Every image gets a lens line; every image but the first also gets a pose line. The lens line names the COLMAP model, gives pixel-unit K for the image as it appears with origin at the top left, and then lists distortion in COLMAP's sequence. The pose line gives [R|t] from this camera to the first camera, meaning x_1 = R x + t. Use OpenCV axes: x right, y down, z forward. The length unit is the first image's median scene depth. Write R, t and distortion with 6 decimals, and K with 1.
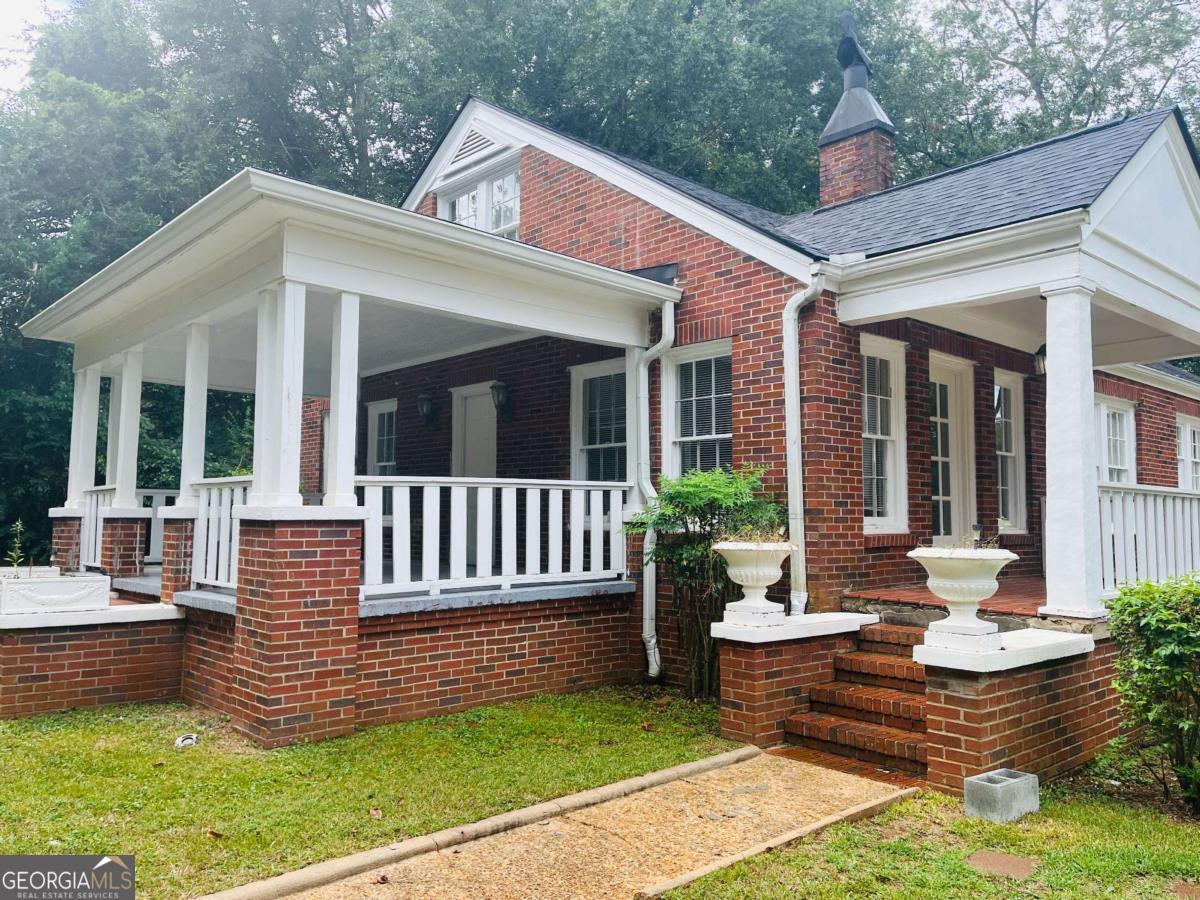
lens RADIAL K [[910.9, 0, 599.5], [0, 910.9, 446.8], [0, 0, 1]] dist [0.074550, -0.087720]
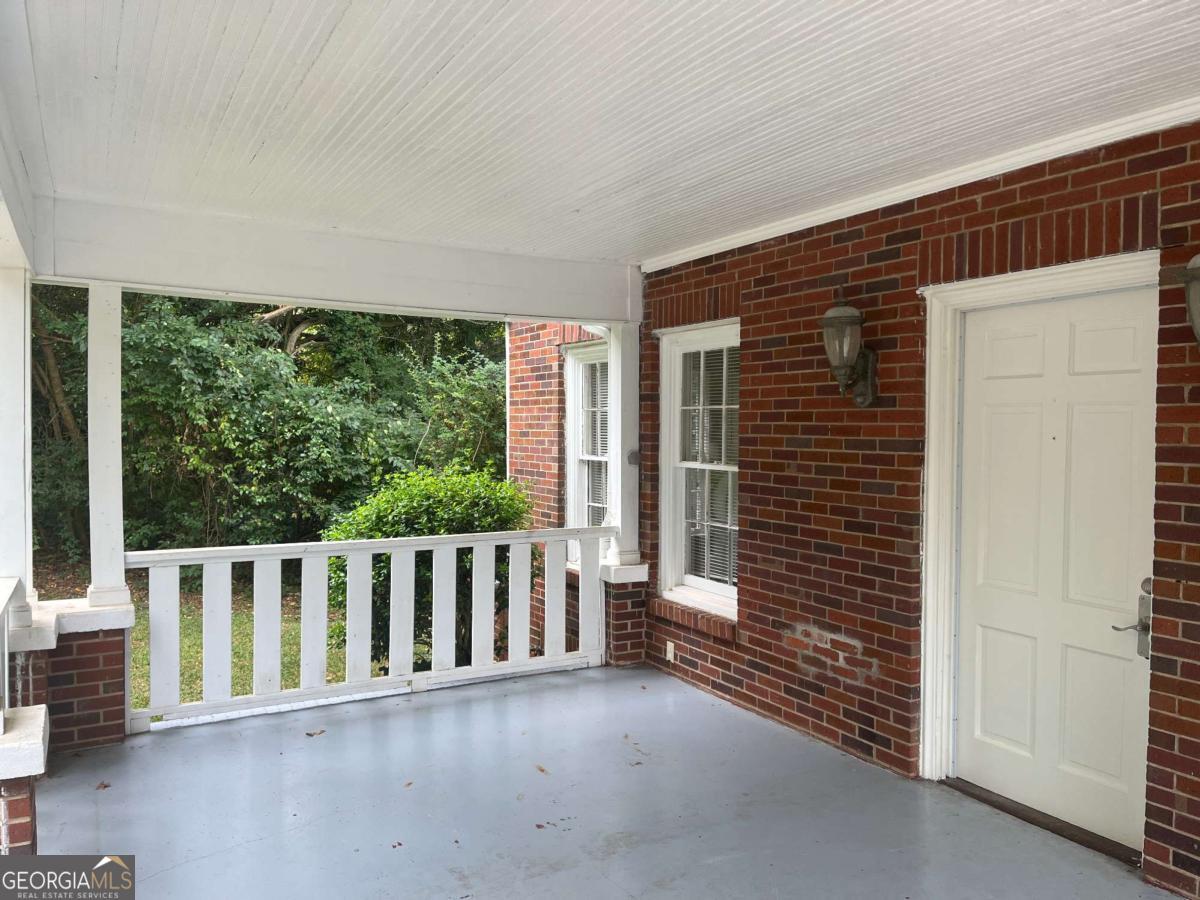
lens RADIAL K [[910.9, 0, 598.8], [0, 910.9, 460.4], [0, 0, 1]] dist [0.074550, -0.087720]
pose [[0.973145, 0.008205, -0.230045, -0.307264], [0.018270, 0.993459, 0.112720, -0.060224], [0.229465, -0.113896, 0.966630, 0.945821]]
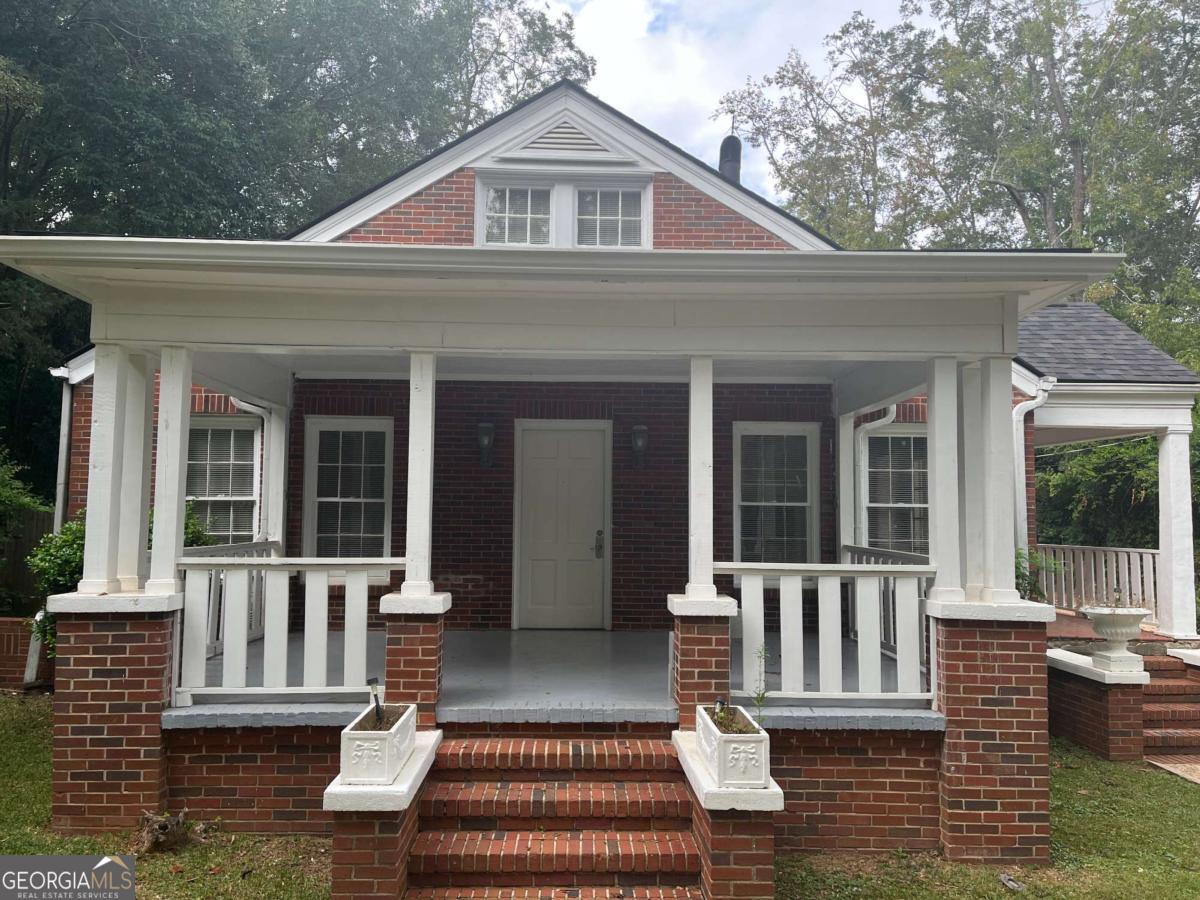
lens RADIAL K [[910.9, 0, 588.3], [0, 910.9, 453.0], [0, 0, 1]] dist [0.074550, -0.087720]
pose [[0.656302, 0.051662, 0.752728, -1.132533], [-0.065617, 0.997781, -0.011270, -0.041143], [-0.751640, -0.041996, 0.658236, 0.607222]]
